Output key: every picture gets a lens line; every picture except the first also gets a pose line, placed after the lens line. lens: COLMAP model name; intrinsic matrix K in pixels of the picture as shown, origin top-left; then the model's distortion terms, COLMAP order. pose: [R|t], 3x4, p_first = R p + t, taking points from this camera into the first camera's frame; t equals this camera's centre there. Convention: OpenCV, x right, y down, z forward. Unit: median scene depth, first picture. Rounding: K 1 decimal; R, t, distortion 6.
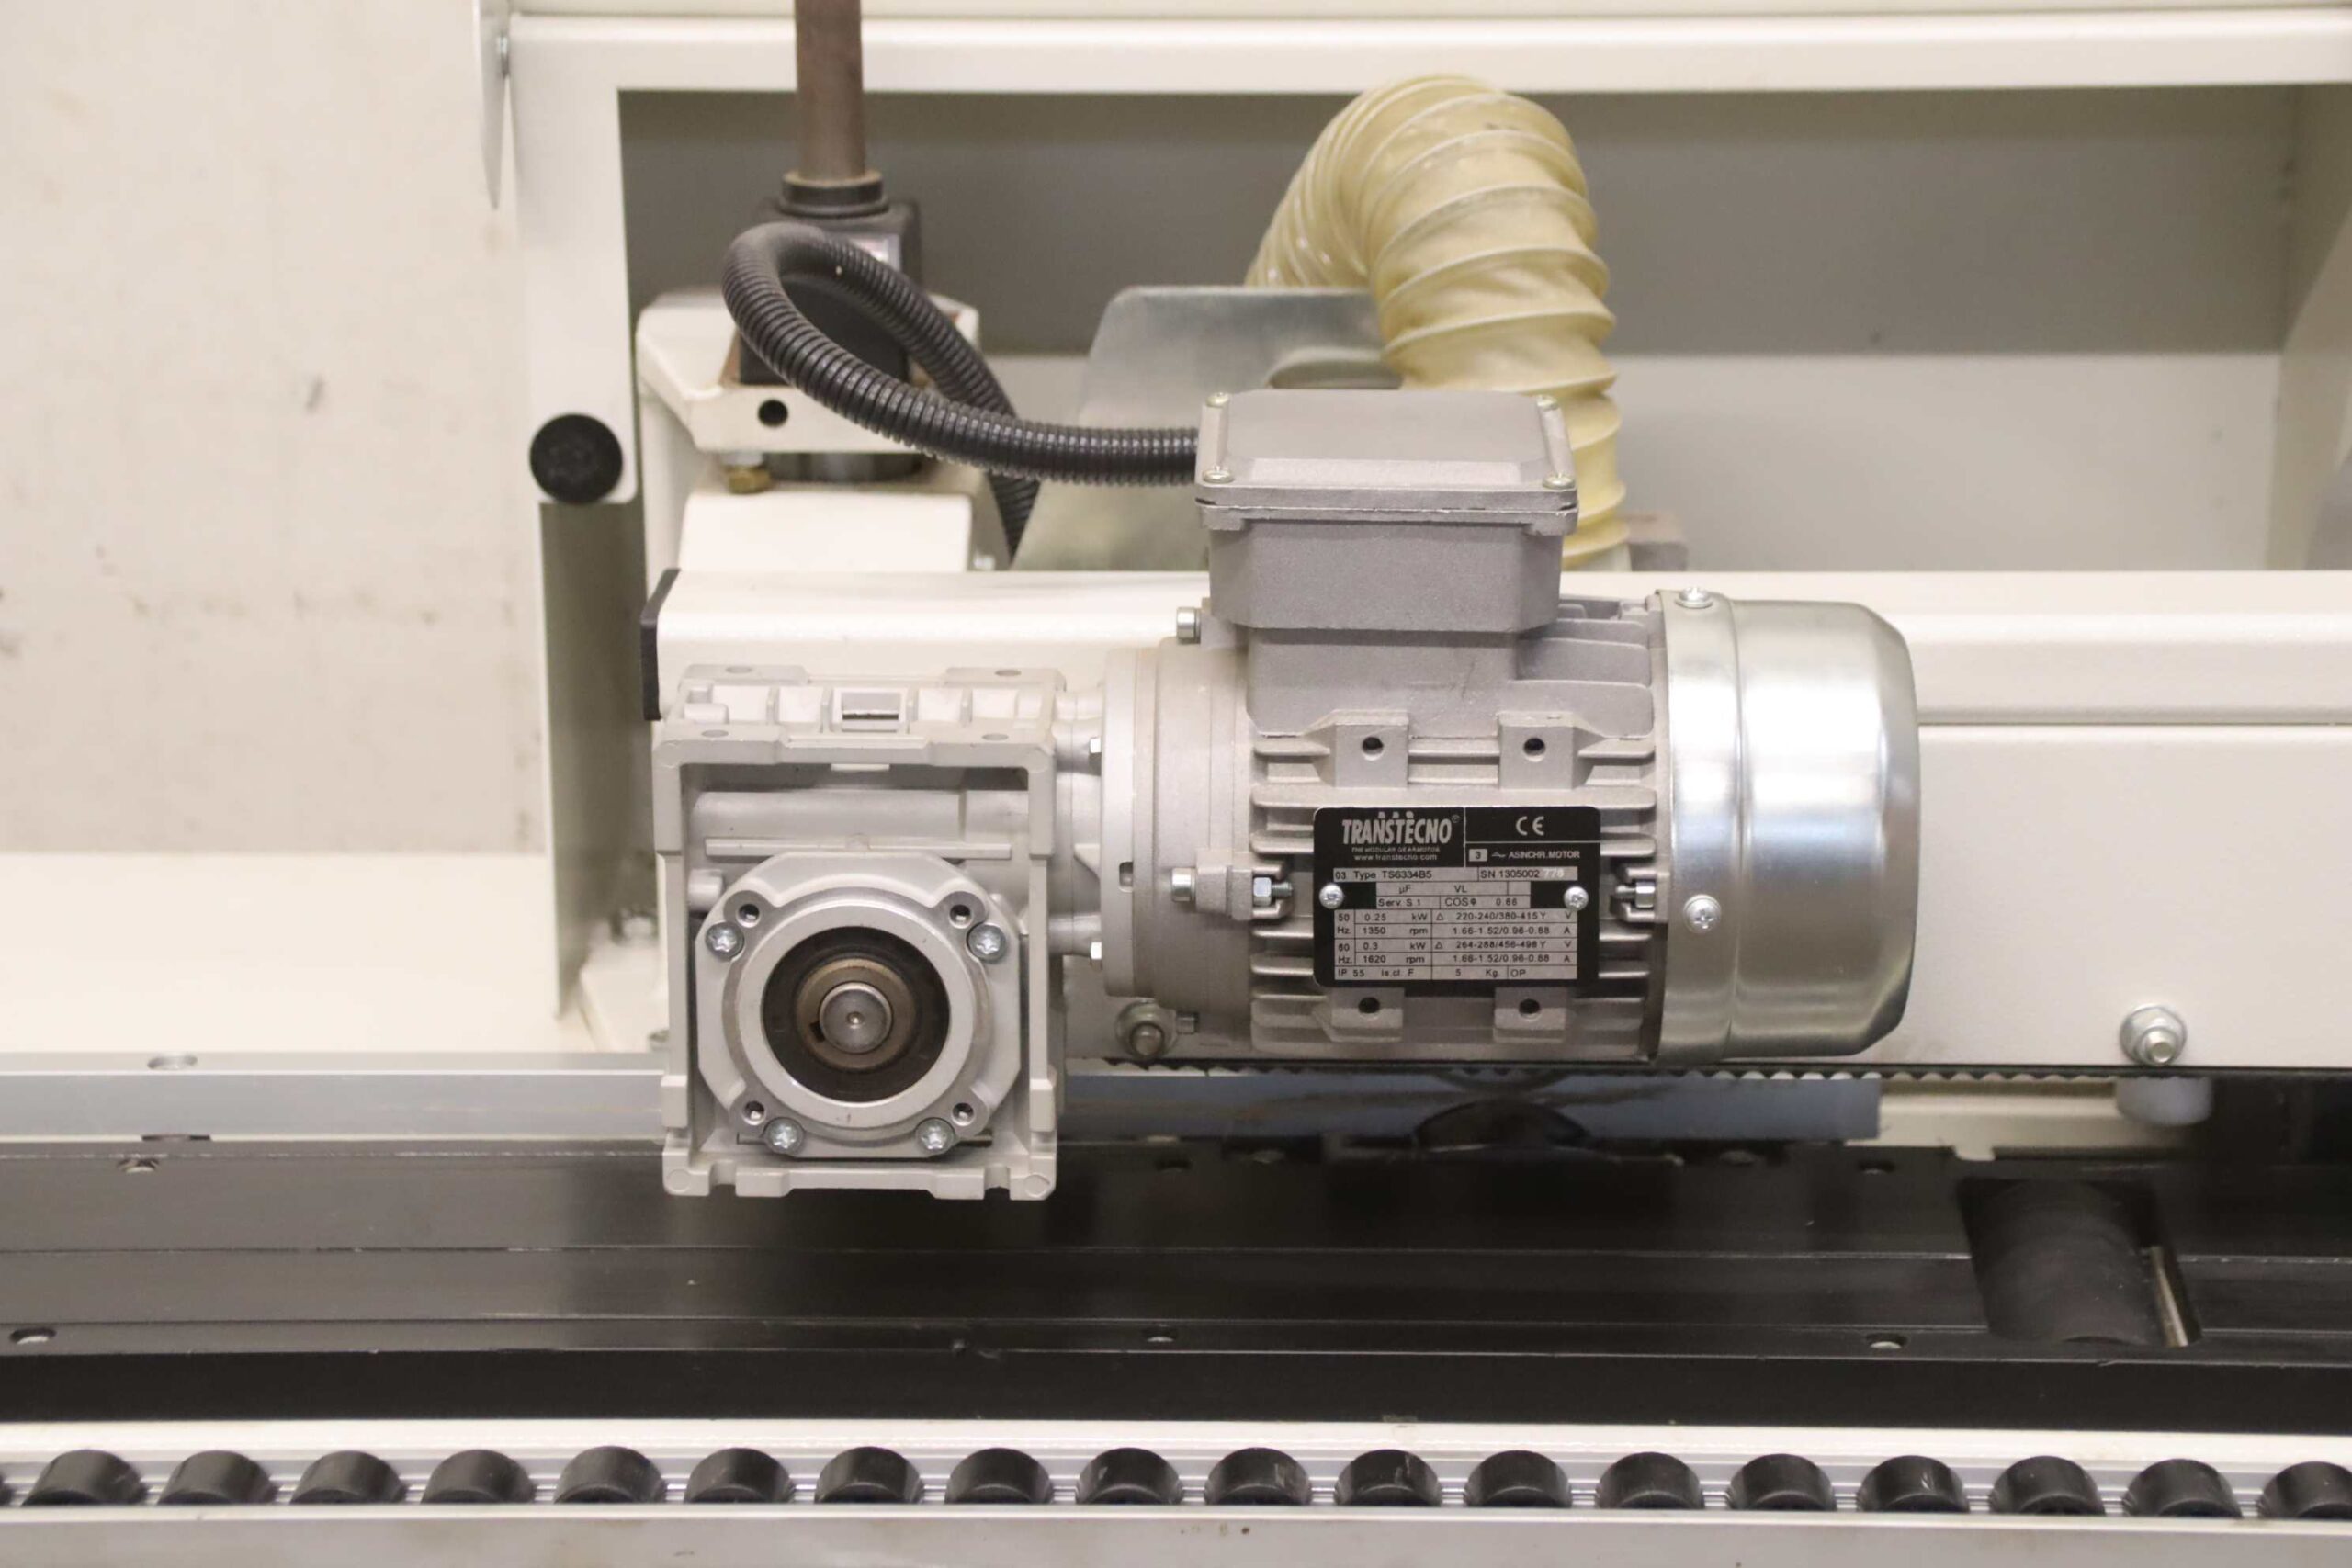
lens RADIAL K [[5325.9, 0, 1176.0], [0, 5325.9, 784.0], [0, 0, 1]] dist [0.013597, 5.638050]
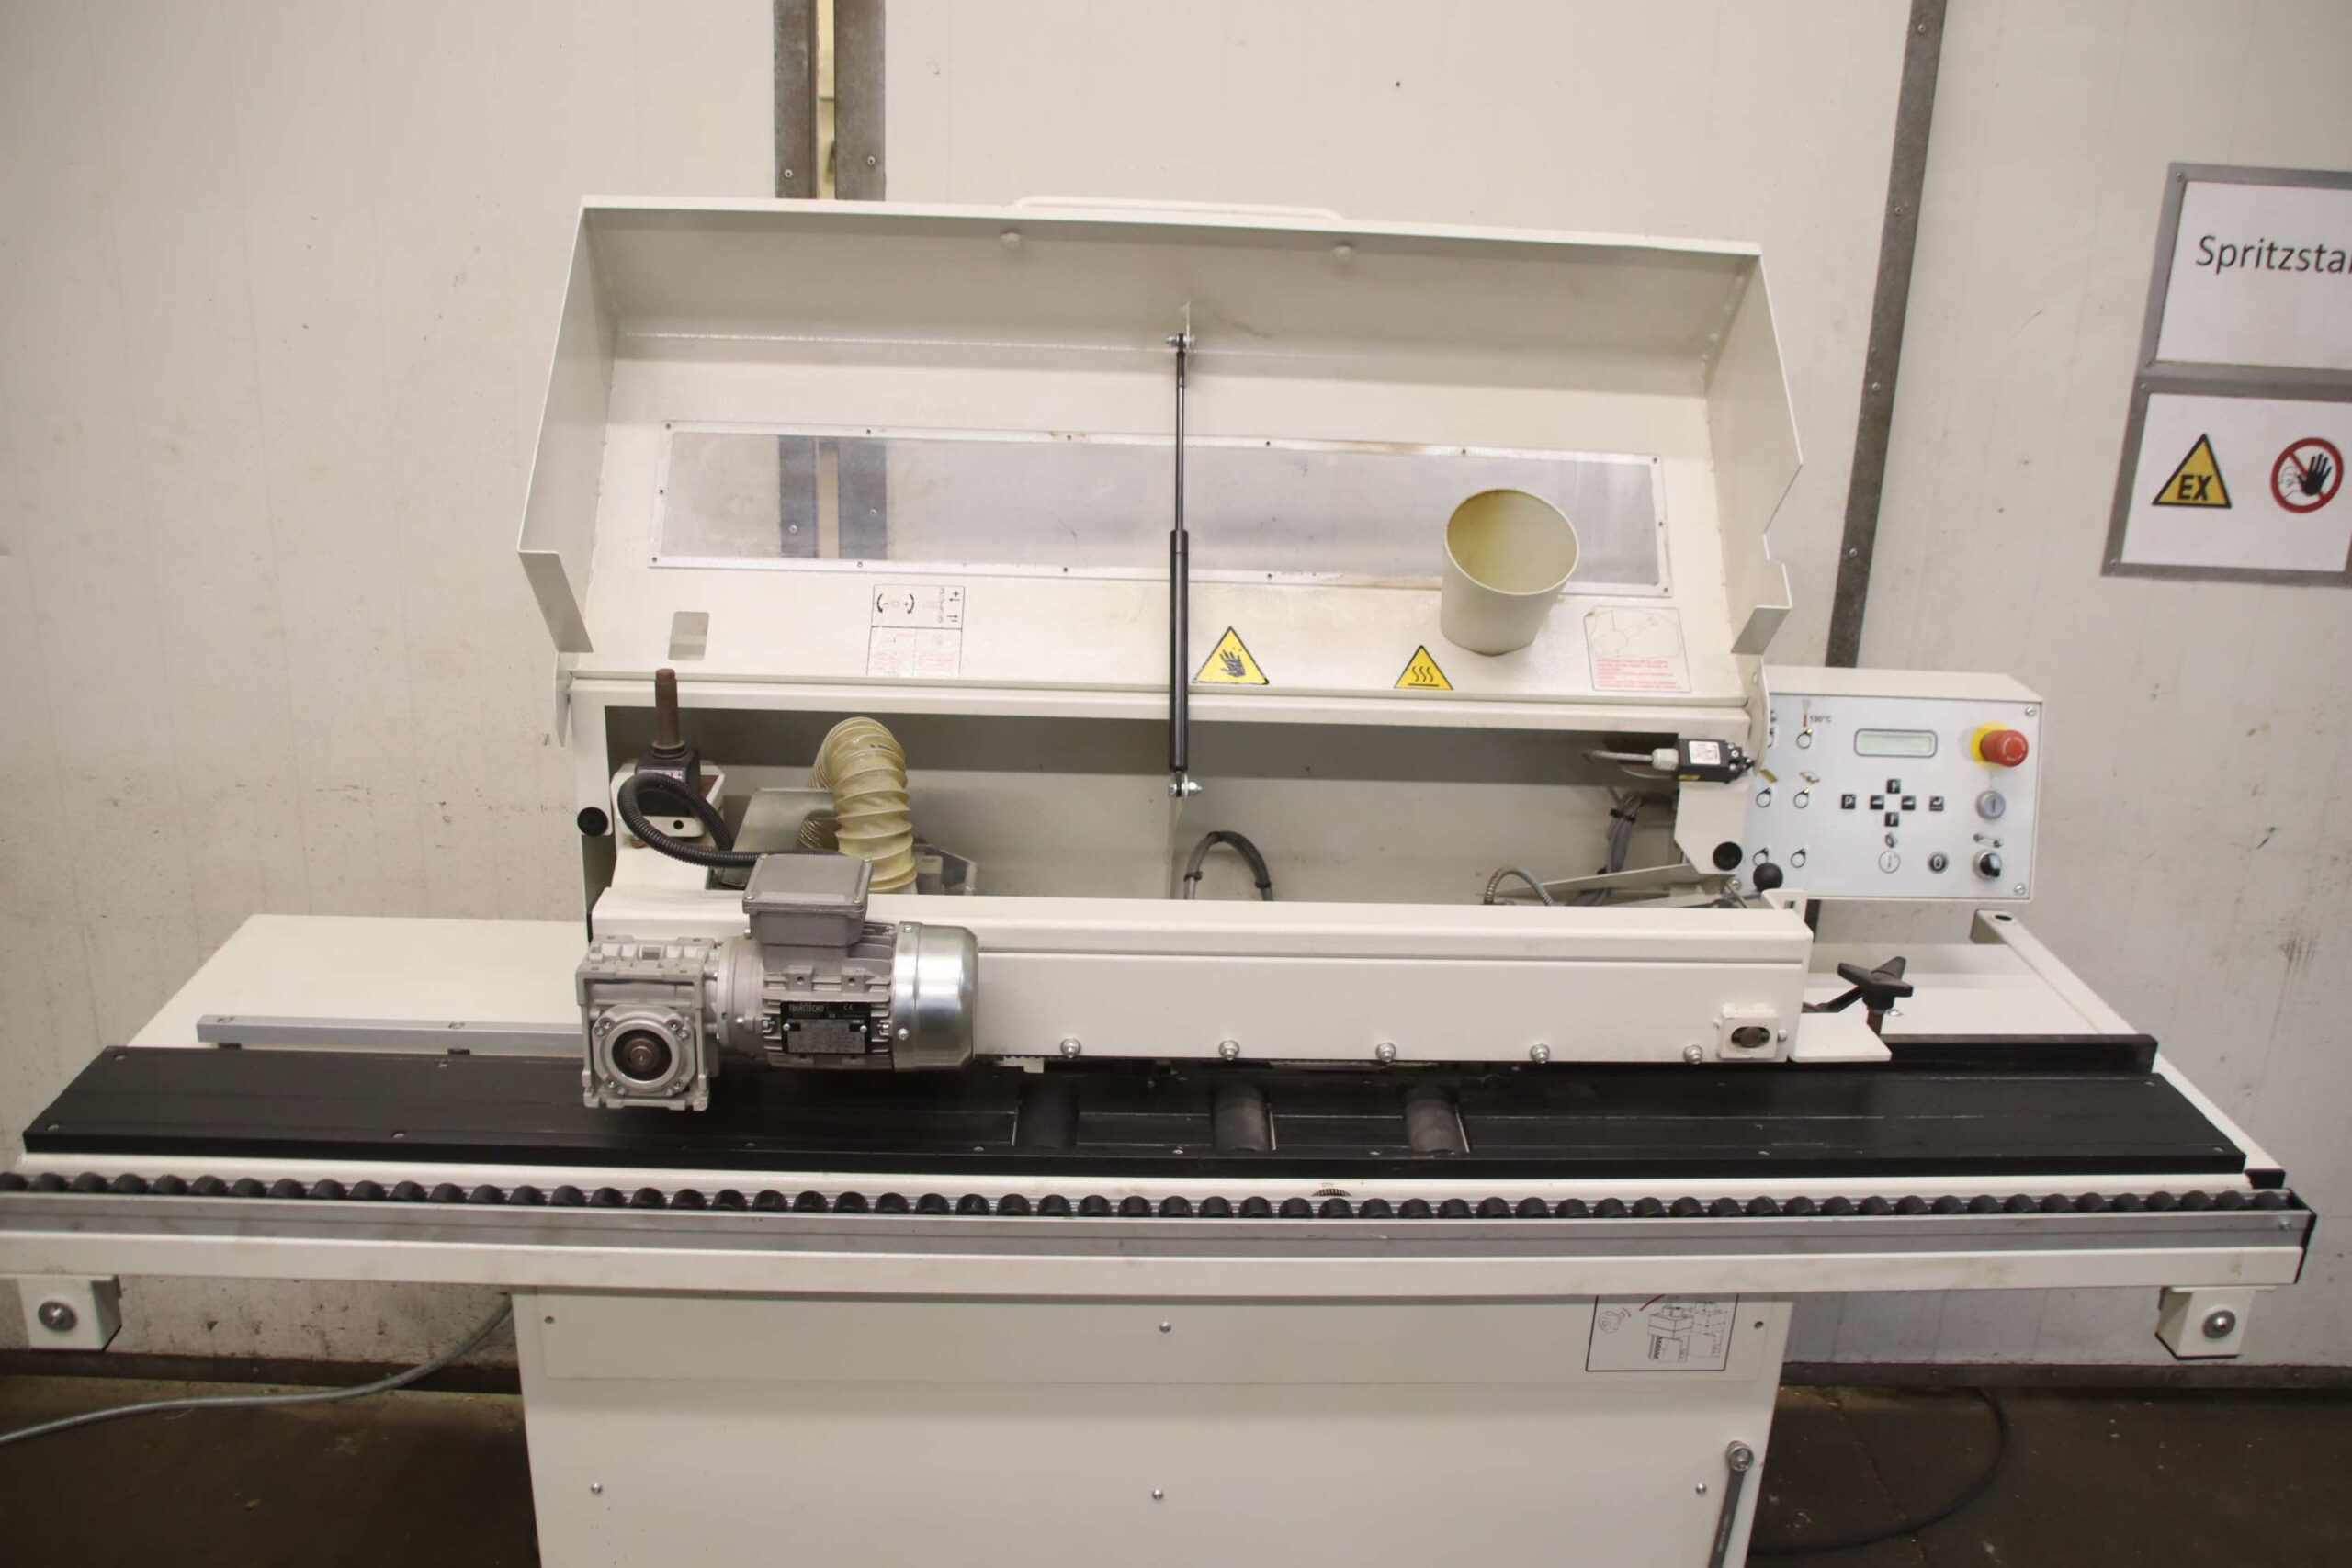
lens RADIAL K [[2026.8, 0, 1176.0], [0, 2026.8, 784.0], [0, 0, 1]] dist [-0.105825, 0.006950]
pose [[0.997411, 0.017403, 0.069770, 0.170136], [-0.022195, 0.997404, 0.068502, -0.205904], [-0.068397, -0.069874, 0.995208, -0.195486]]
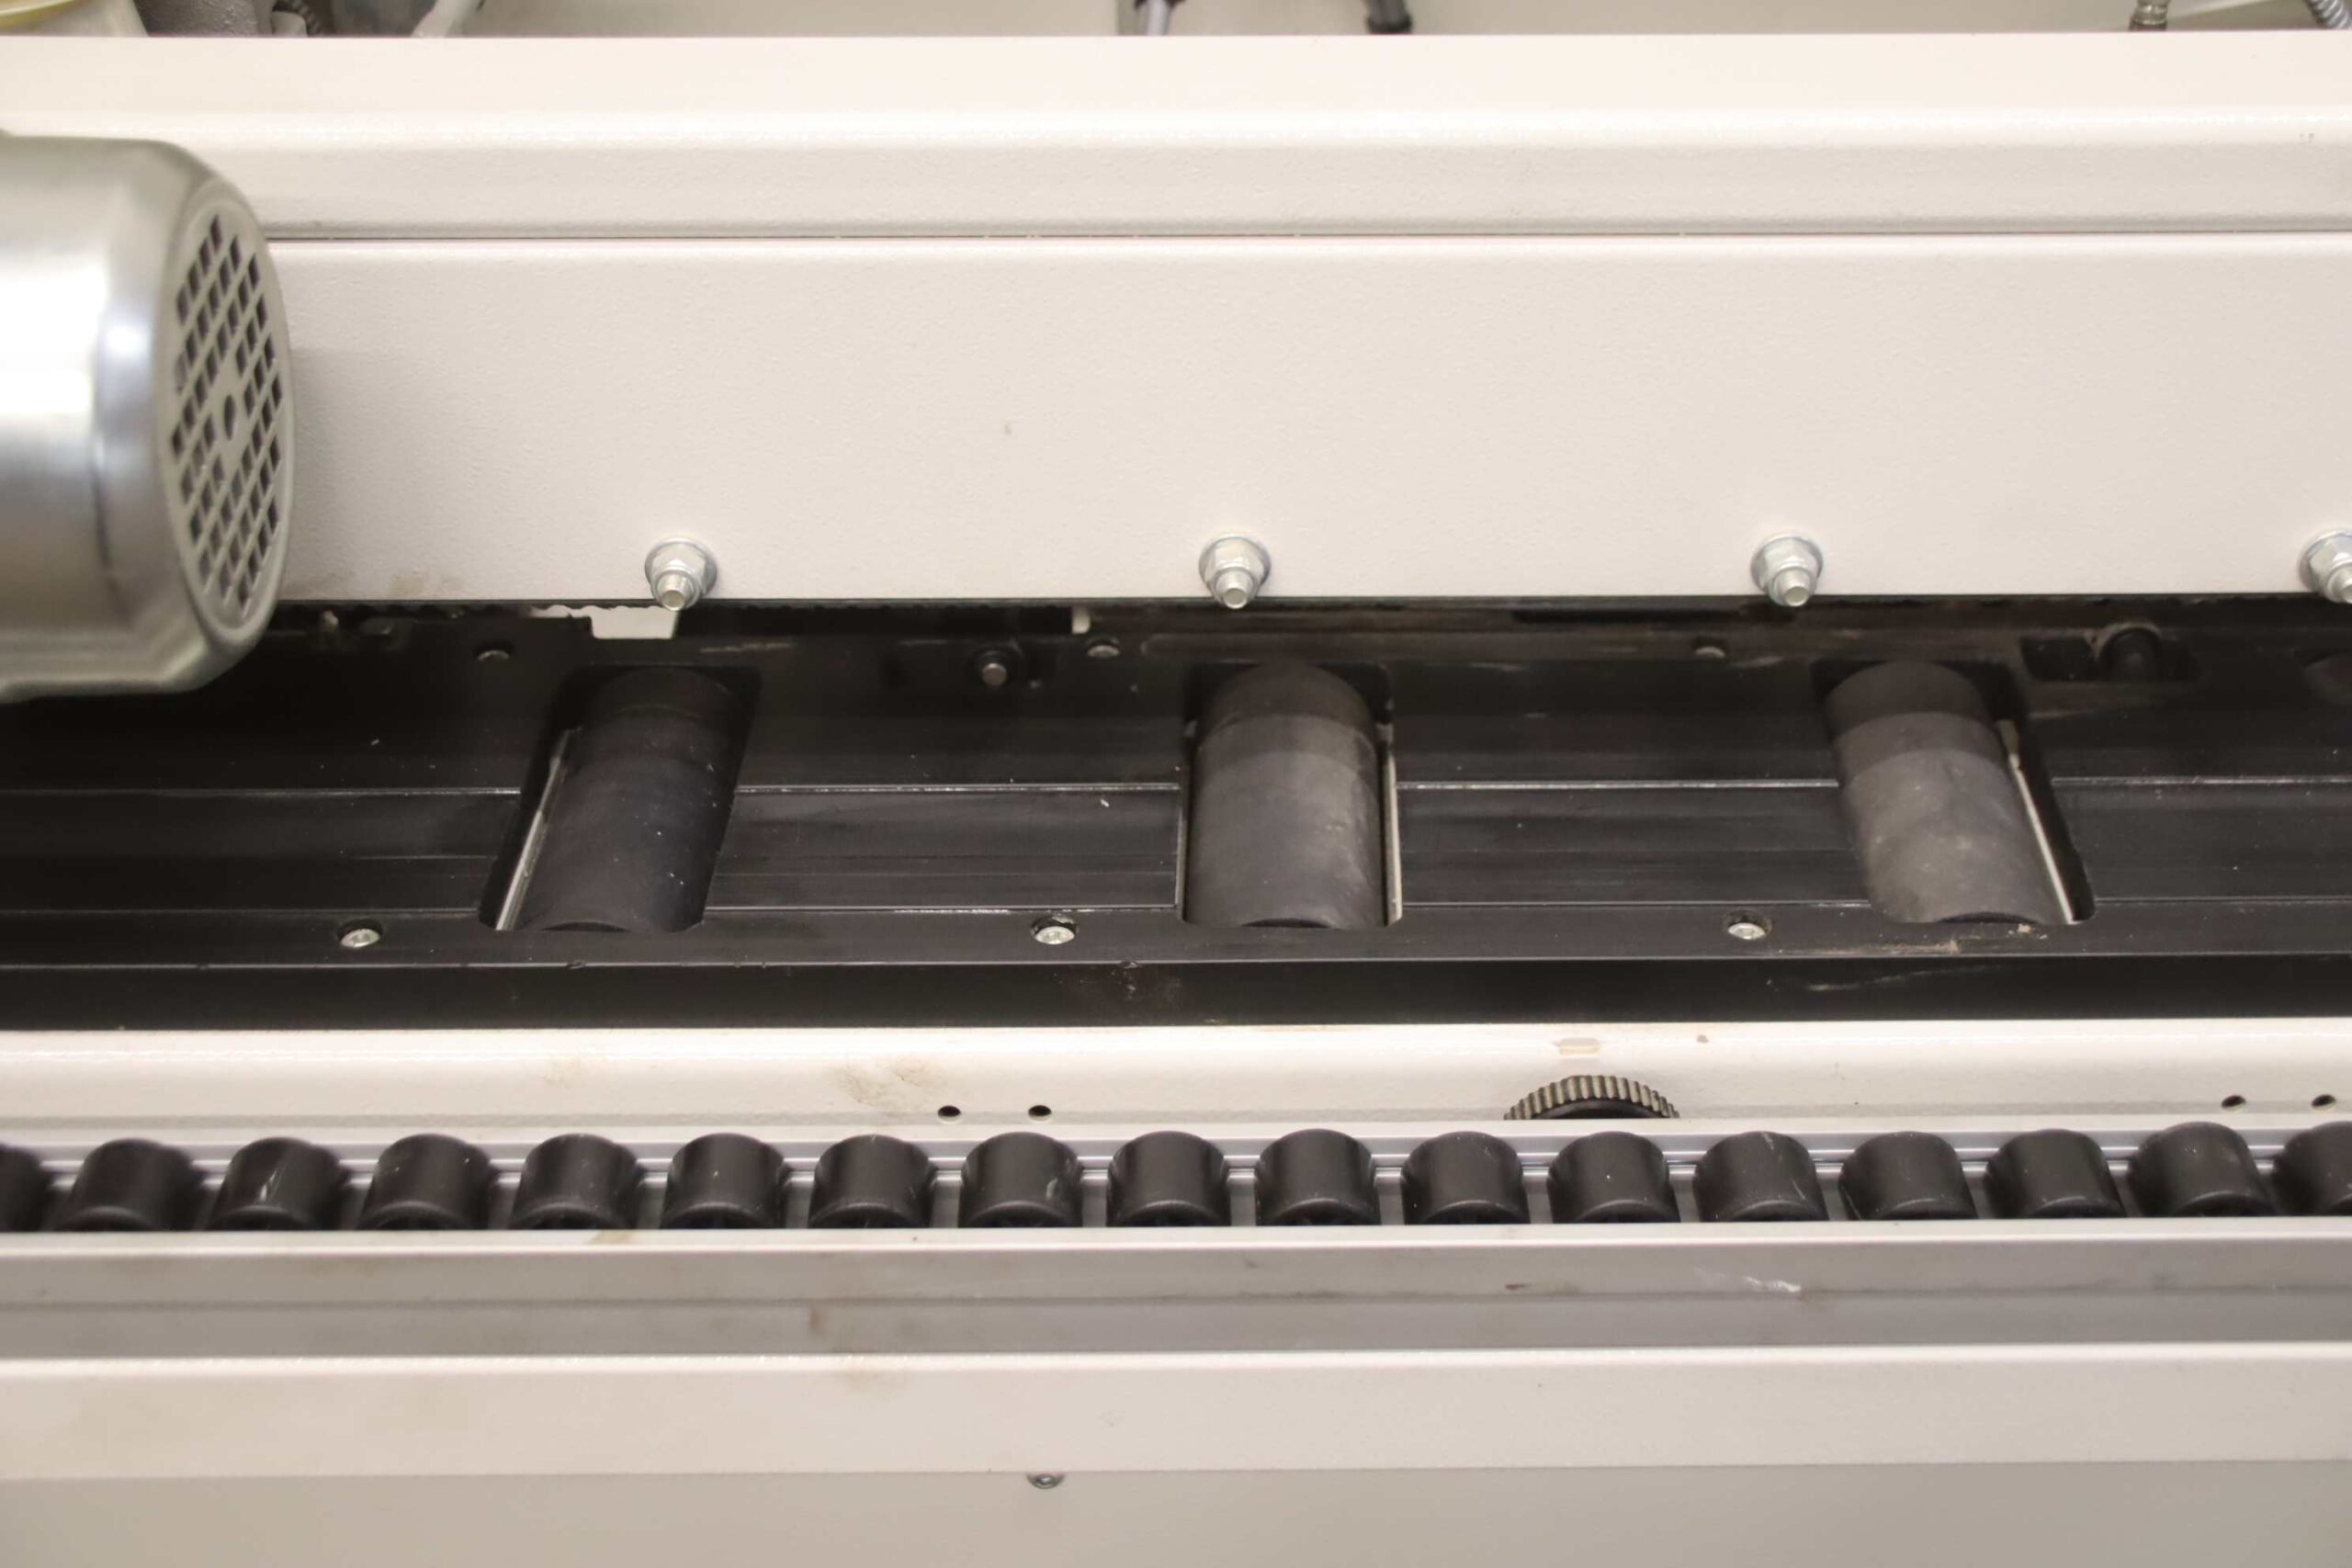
lens RADIAL K [[3122.6, 0, 1176.0], [0, 3122.6, 784.0], [0, 0, 1]] dist [0.003013, 0.009366]
pose [[0.999705, -0.012929, 0.020537, 0.274382], [0.005888, 0.950202, 0.311578, -0.089440], [-0.023543, -0.311365, 0.949999, 0.524273]]
